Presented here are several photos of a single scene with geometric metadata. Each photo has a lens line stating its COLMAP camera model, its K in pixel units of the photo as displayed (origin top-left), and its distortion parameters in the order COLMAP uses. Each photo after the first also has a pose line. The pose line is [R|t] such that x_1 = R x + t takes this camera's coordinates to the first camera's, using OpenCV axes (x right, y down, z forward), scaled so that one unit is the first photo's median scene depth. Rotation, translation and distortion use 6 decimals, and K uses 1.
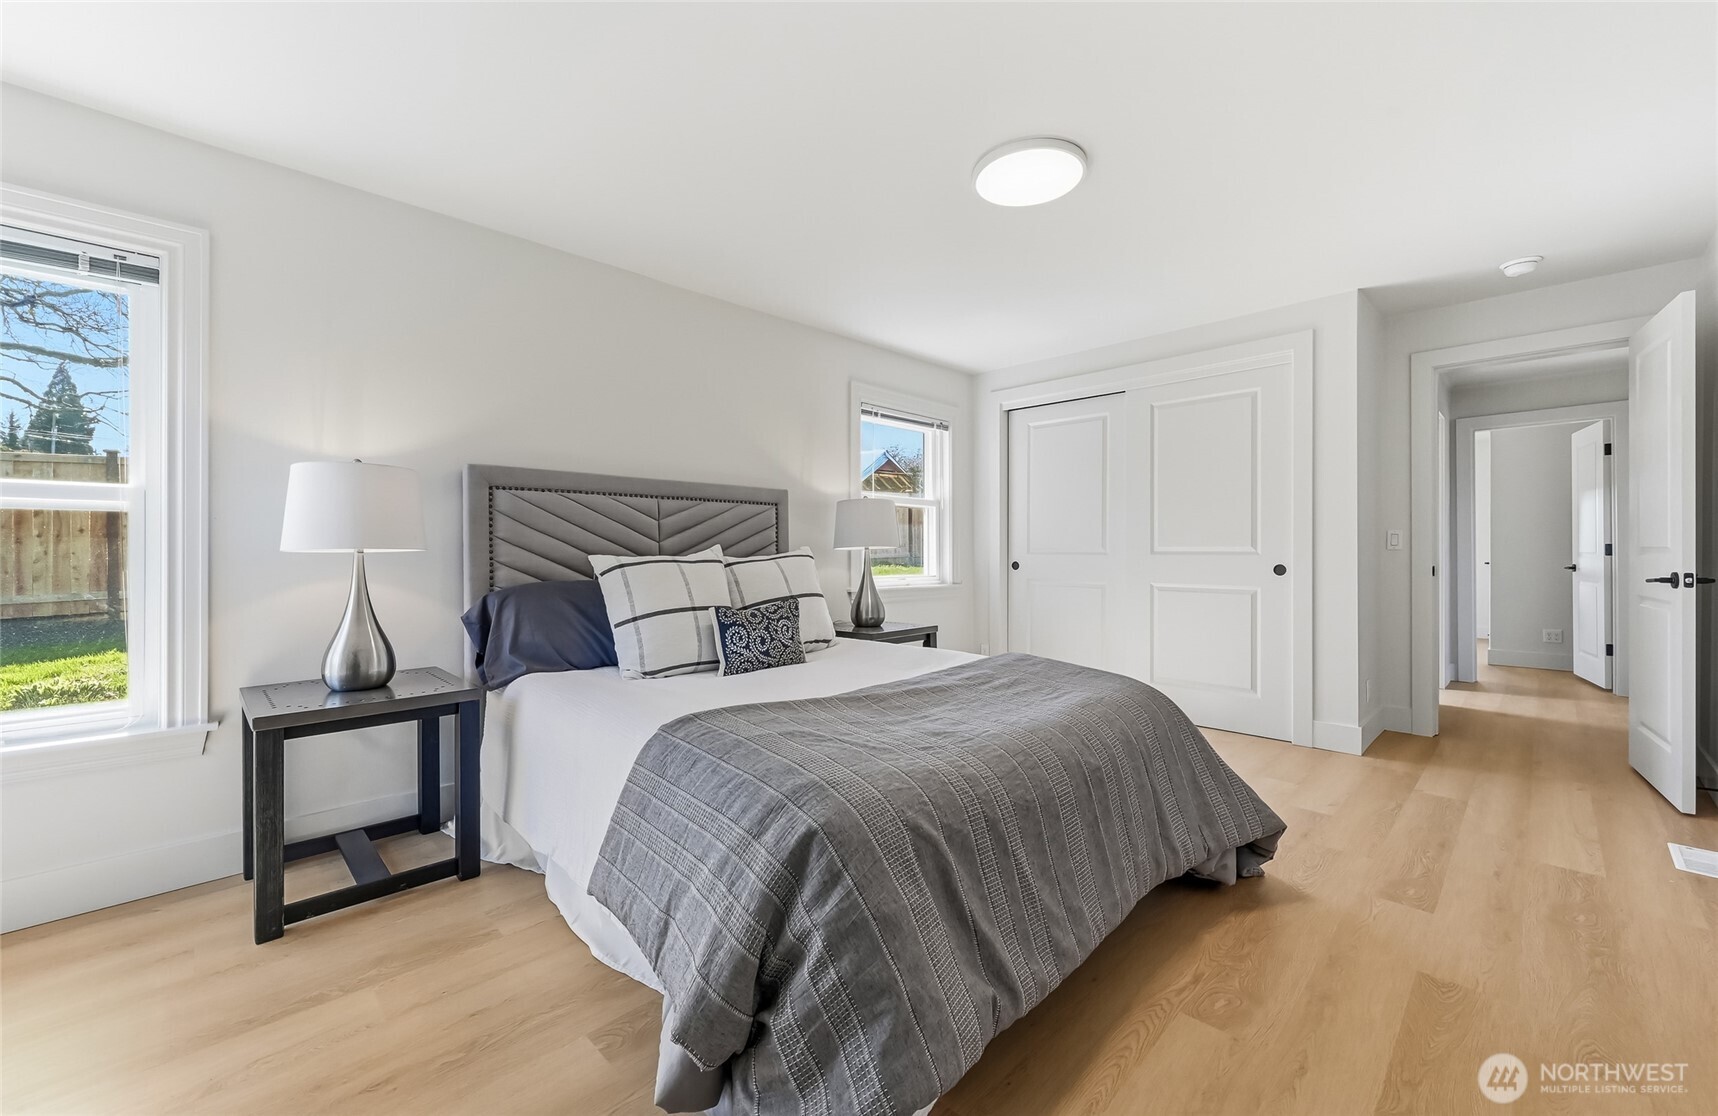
lens RADIAL K [[678.1, 0, 862.0], [0, 678.1, 554.6], [0, 0, 1]] dist [-0.000240, 0.000066]
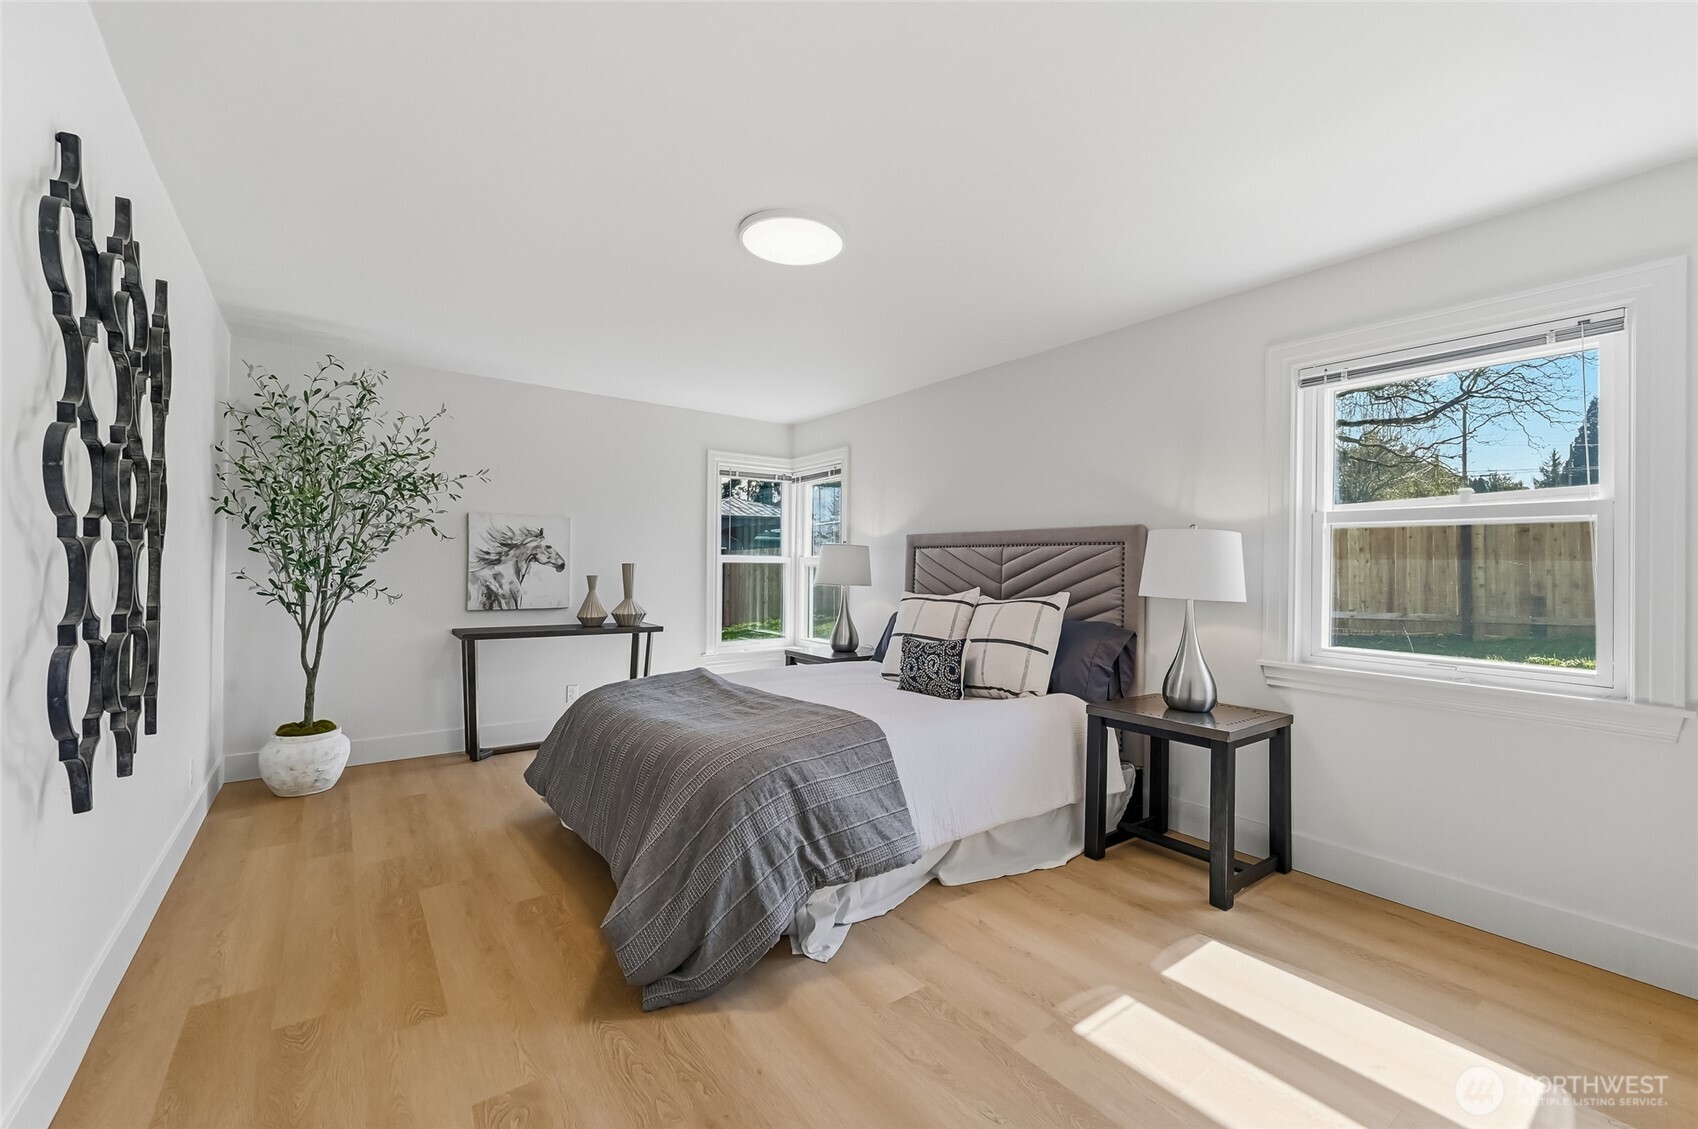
lens RADIAL K [[681.4, 0, 849.2], [0, 681.4, 560.6], [0, 0, 1]] dist [-0.001988, 0.000980]
pose [[-0.137194, -0.010853, -0.990485, 1.004367], [-0.017632, 0.999808, -0.008512, -0.048316], [0.990387, 0.016296, -0.137359, 0.983519]]
